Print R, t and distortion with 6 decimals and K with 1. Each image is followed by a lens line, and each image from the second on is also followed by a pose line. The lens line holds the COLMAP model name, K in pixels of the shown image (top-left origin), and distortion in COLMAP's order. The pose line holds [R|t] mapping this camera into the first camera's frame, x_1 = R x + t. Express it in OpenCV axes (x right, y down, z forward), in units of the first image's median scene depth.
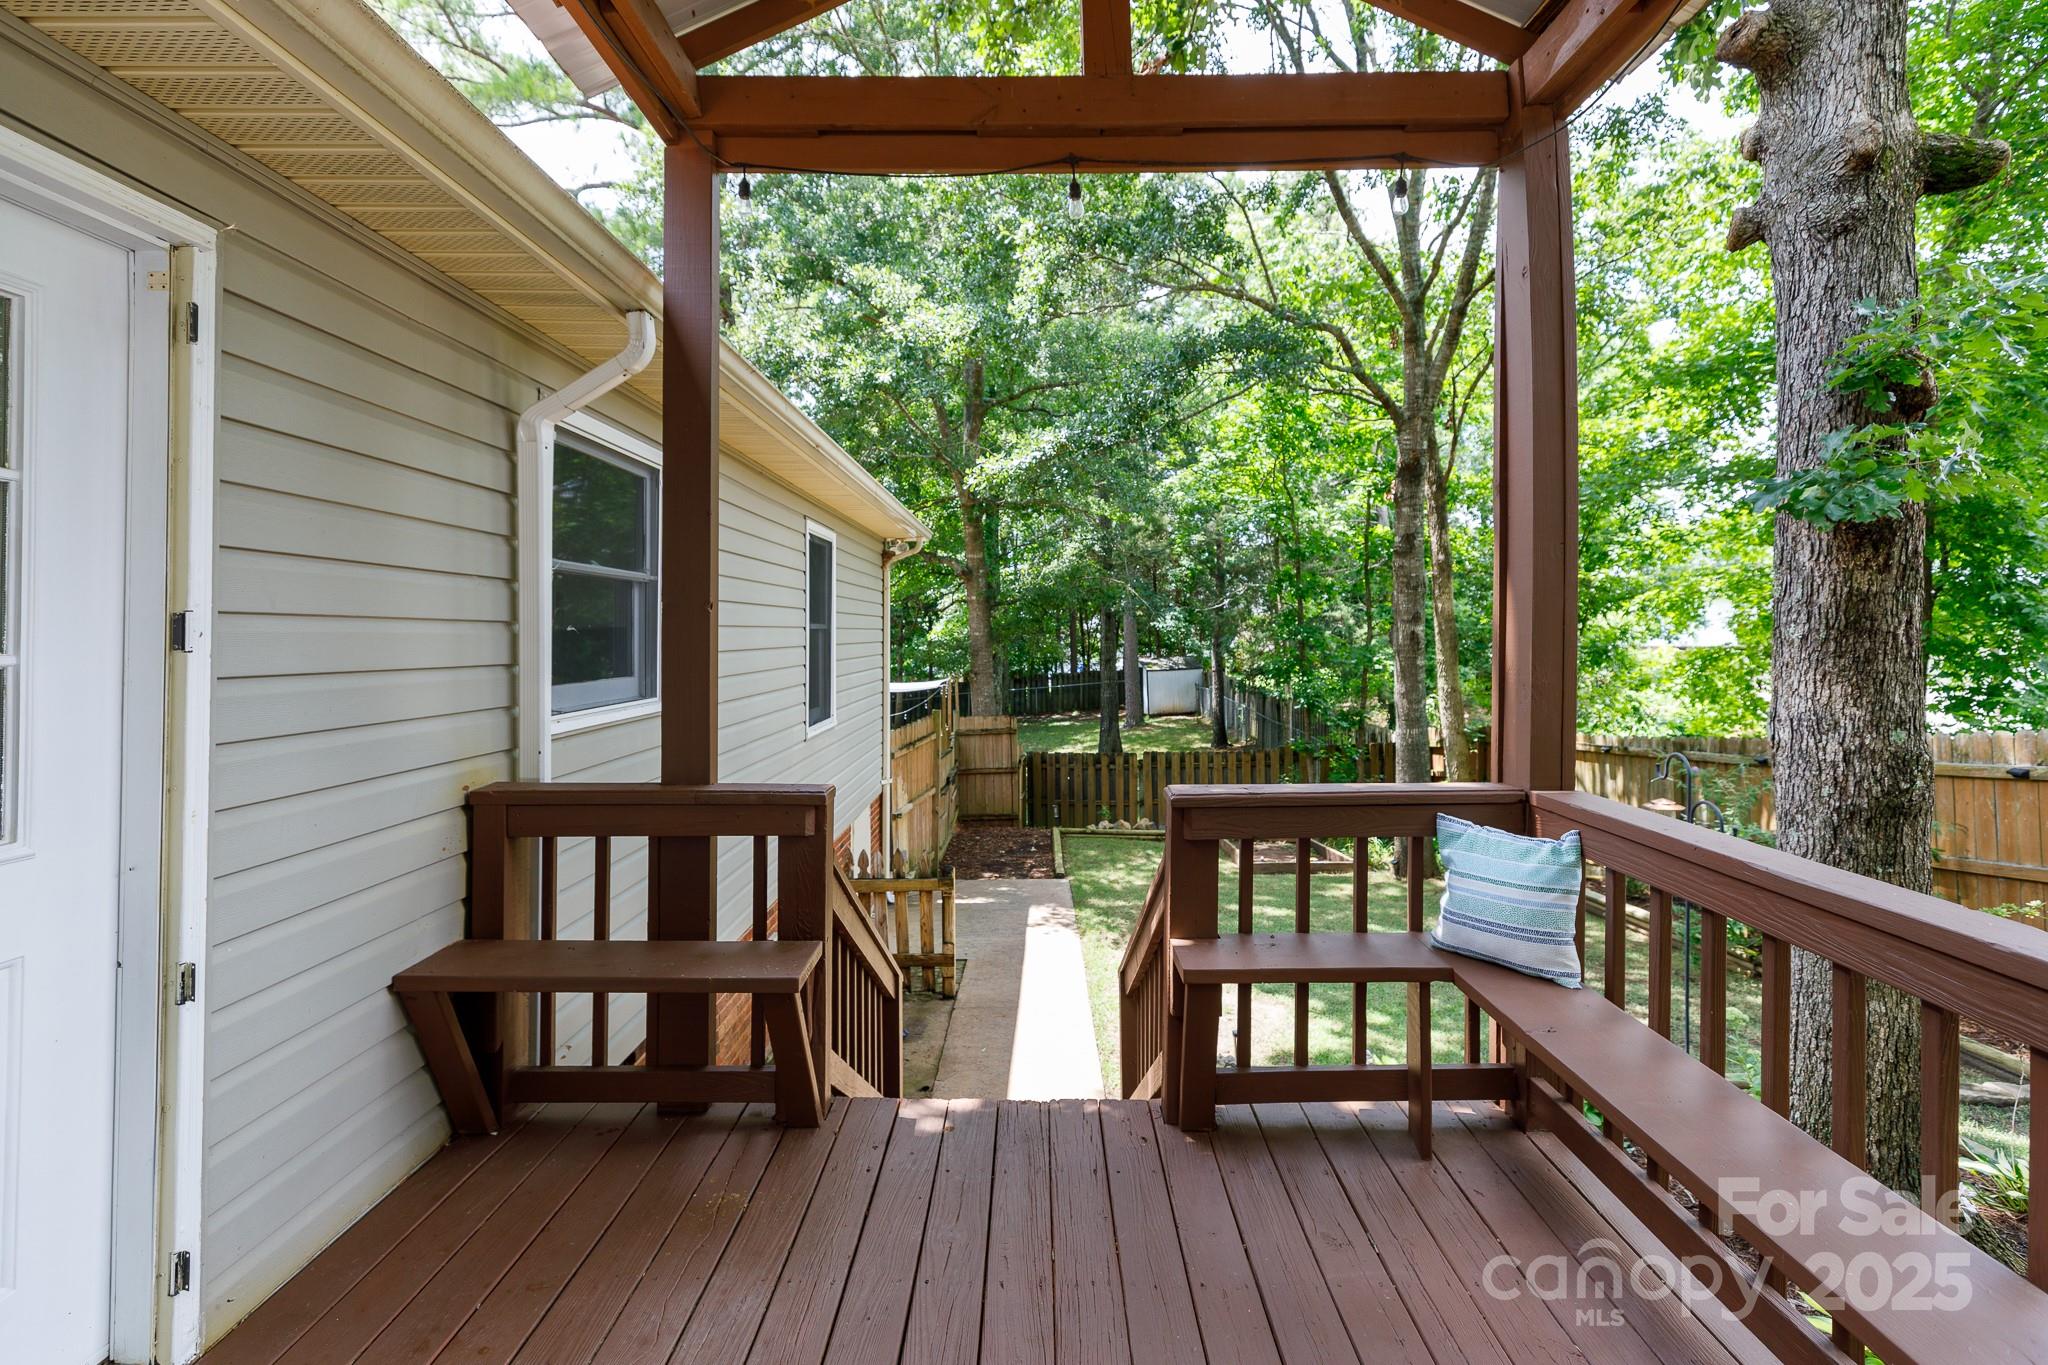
lens RADIAL K [[919.5, 0, 1026.4], [0, 919.5, 610.4], [0, 0, 1]] dist [0.003404, -0.000813]
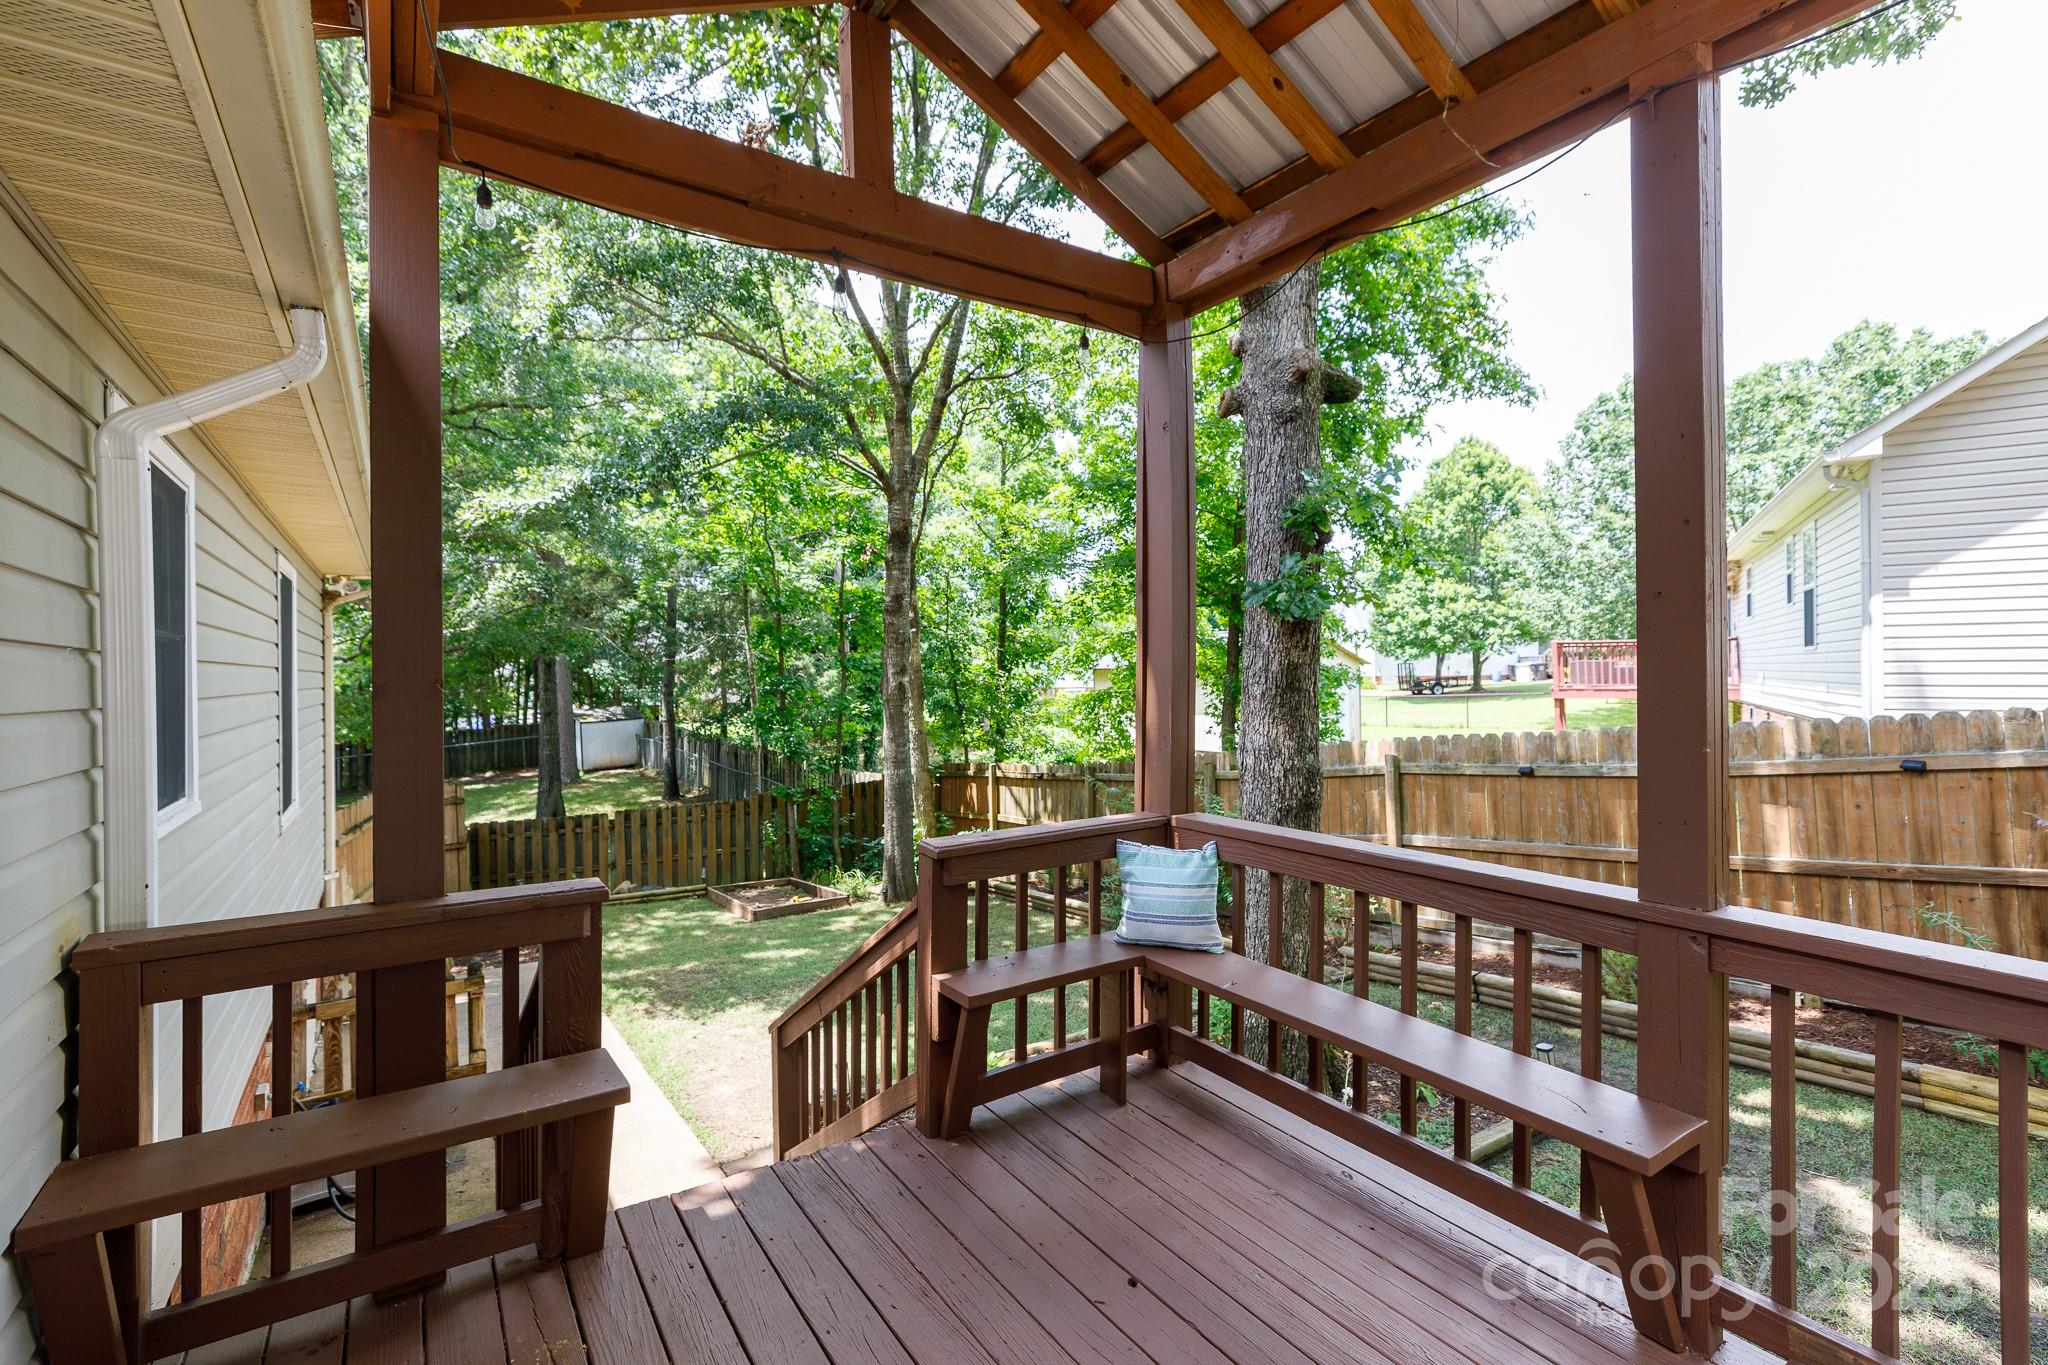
lens RADIAL K [[919.5, 0, 999.8], [0, 919.5, 672.0], [0, 0, 1]] dist [0.003404, -0.000813]
pose [[0.834922, -0.004874, 0.550347, -0.094239], [-0.004778, 0.999859, 0.016105, -0.008141], [-0.550348, -0.016076, 0.834781, 0.004387]]
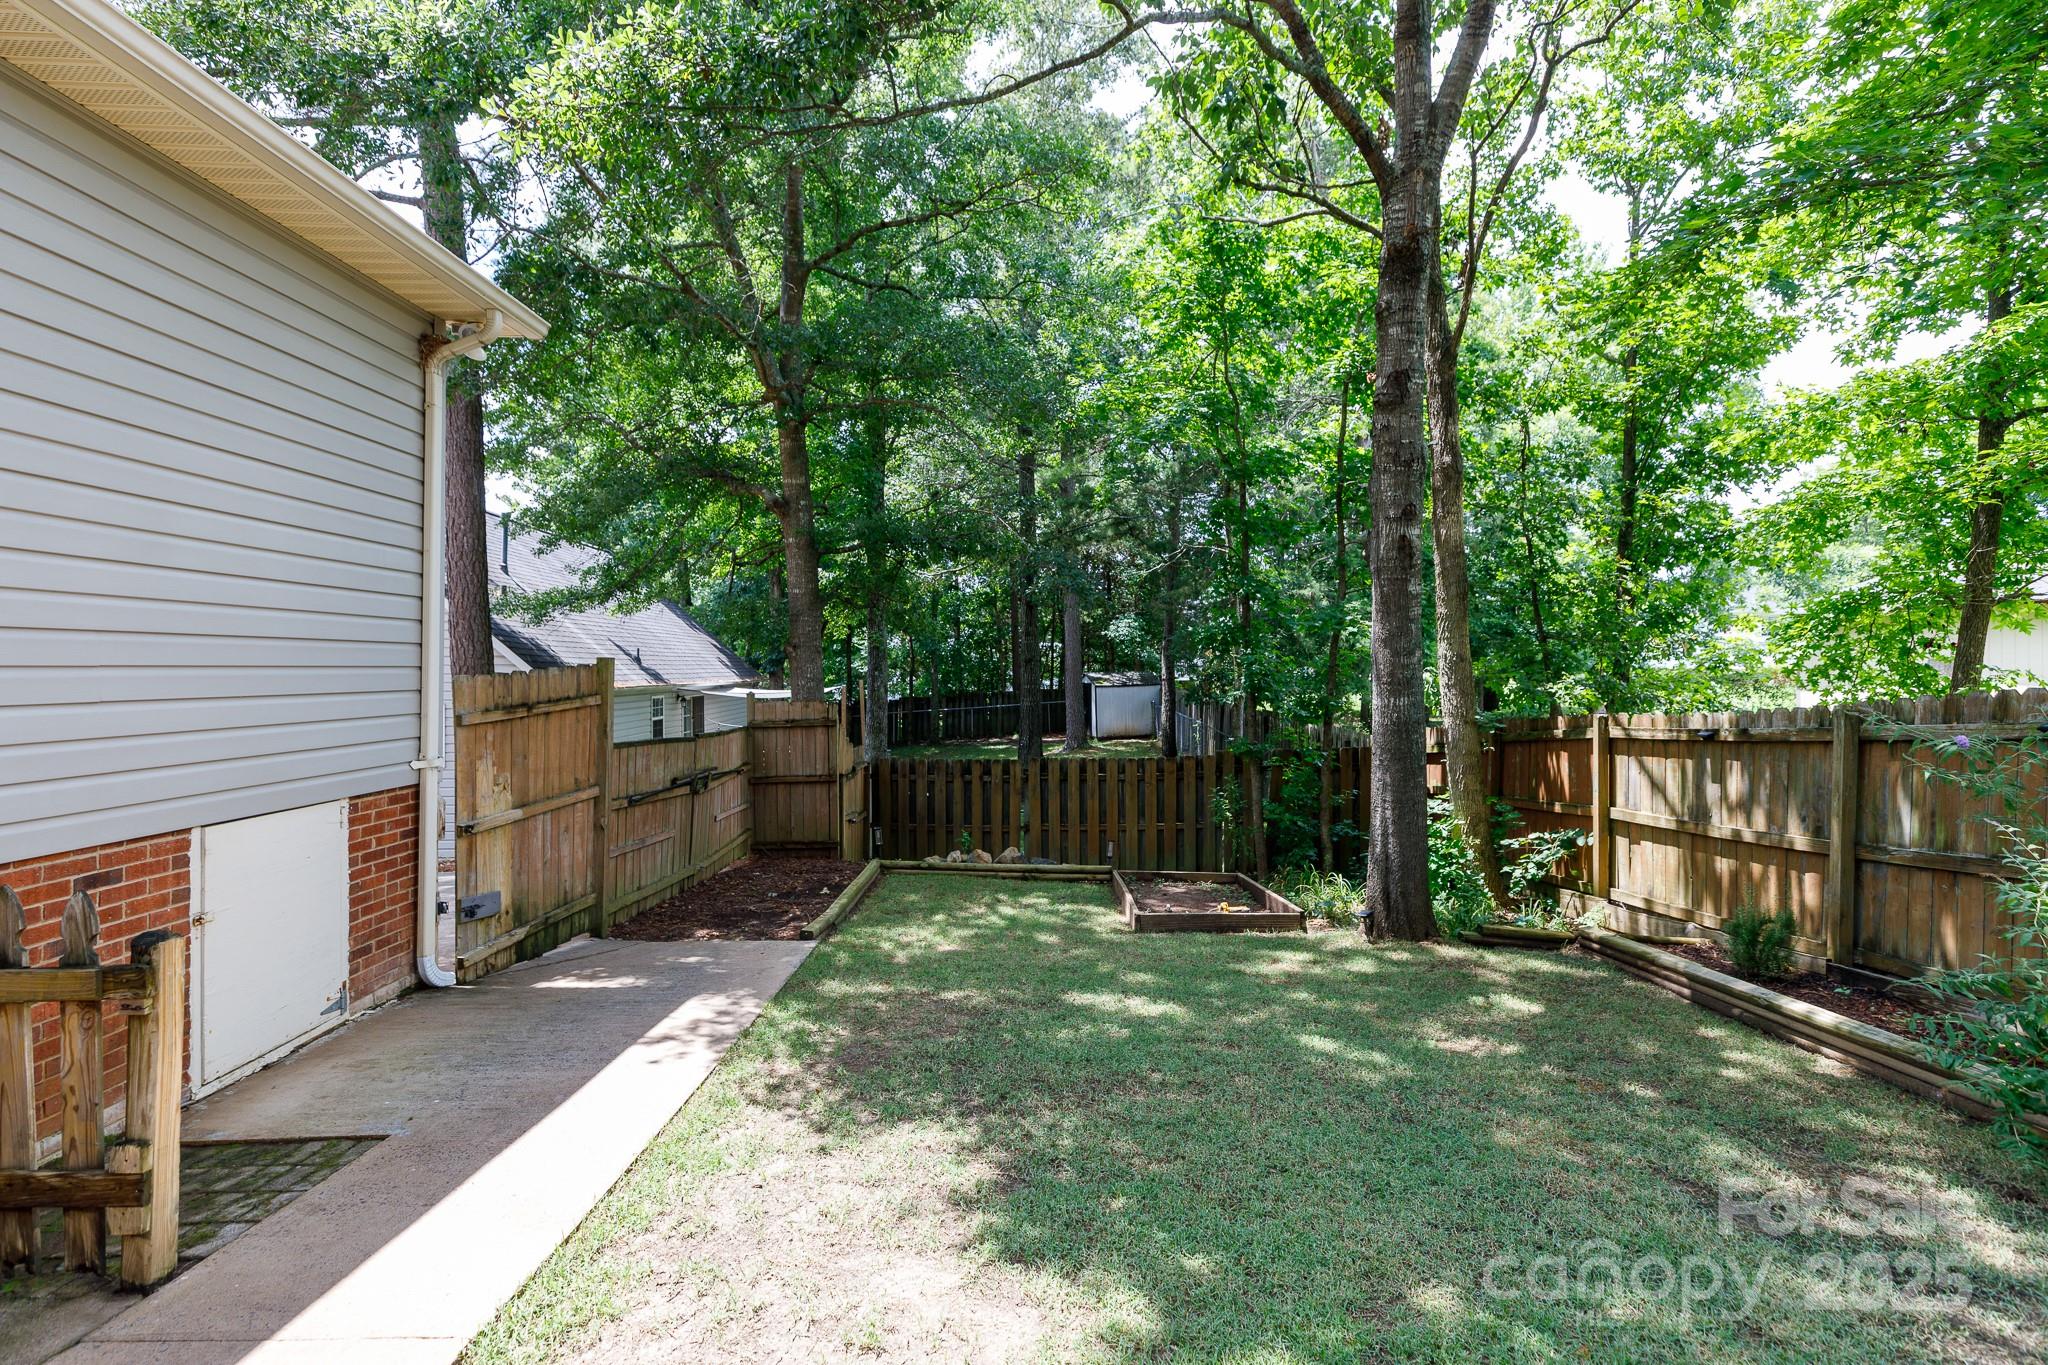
lens RADIAL K [[958.8, 0, 1021.9], [0, 958.8, 664.5], [0, 0, 1]] dist [-0.006187, 0.000023]
pose [[0.999742, 0.009363, 0.020704, 0.161497], [-0.009803, 0.999726, 0.021256, 0.098685], [-0.020499, -0.021453, 0.999560, 0.384273]]
